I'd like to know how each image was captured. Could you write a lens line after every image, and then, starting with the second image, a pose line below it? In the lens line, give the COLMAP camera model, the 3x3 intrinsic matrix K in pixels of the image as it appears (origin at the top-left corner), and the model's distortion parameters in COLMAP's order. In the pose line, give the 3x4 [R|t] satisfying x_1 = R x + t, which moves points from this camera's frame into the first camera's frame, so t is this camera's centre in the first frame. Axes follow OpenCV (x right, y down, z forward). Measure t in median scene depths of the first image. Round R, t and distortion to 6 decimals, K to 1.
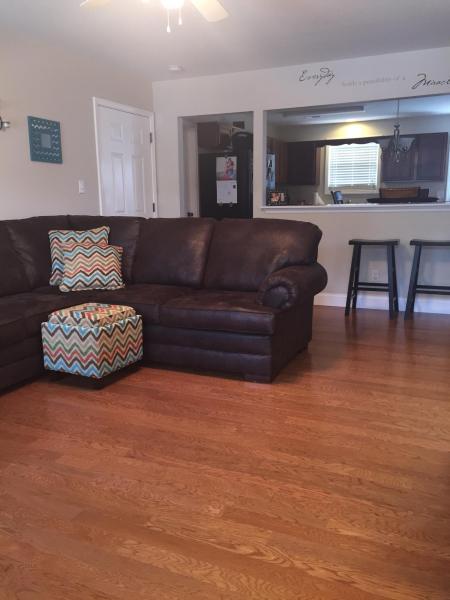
lens RADIAL K [[510.6, 0, 225.0], [0, 510.6, 300.0], [0, 0, 1]] dist [0.090222, -0.119190]
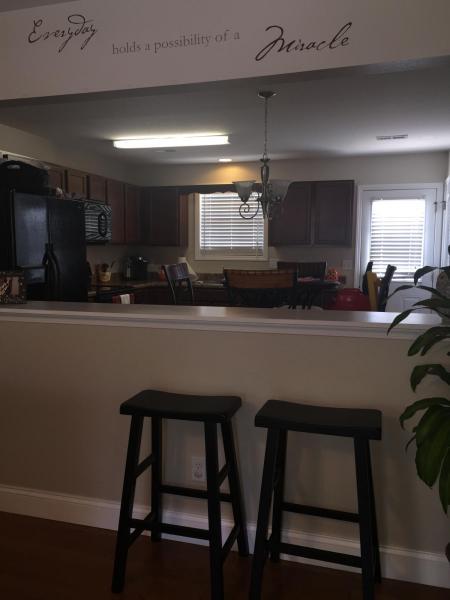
lens RADIAL K [[510.6, 0, 225.0], [0, 510.6, 300.0], [0, 0, 1]] dist [0.090222, -0.119190]
pose [[0.991195, 0.000904, 0.132407, 0.451657], [0.011516, 0.995598, -0.093011, -0.266458], [-0.131908, 0.093717, 0.986822, 0.959688]]
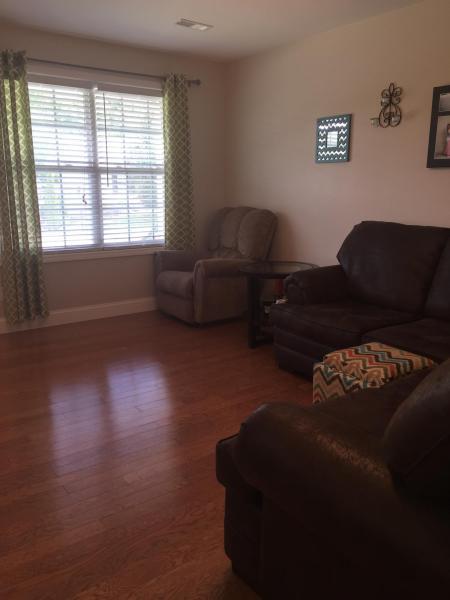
lens RADIAL K [[510.6, 0, 225.0], [0, 510.6, 300.0], [0, 0, 1]] dist [0.090222, -0.119190]
pose [[-0.503998, 0.233639, -0.831504, 0.727243], [-0.123561, 0.933311, 0.337139, -0.448231], [0.854821, 0.272659, -0.441519, 1.793021]]
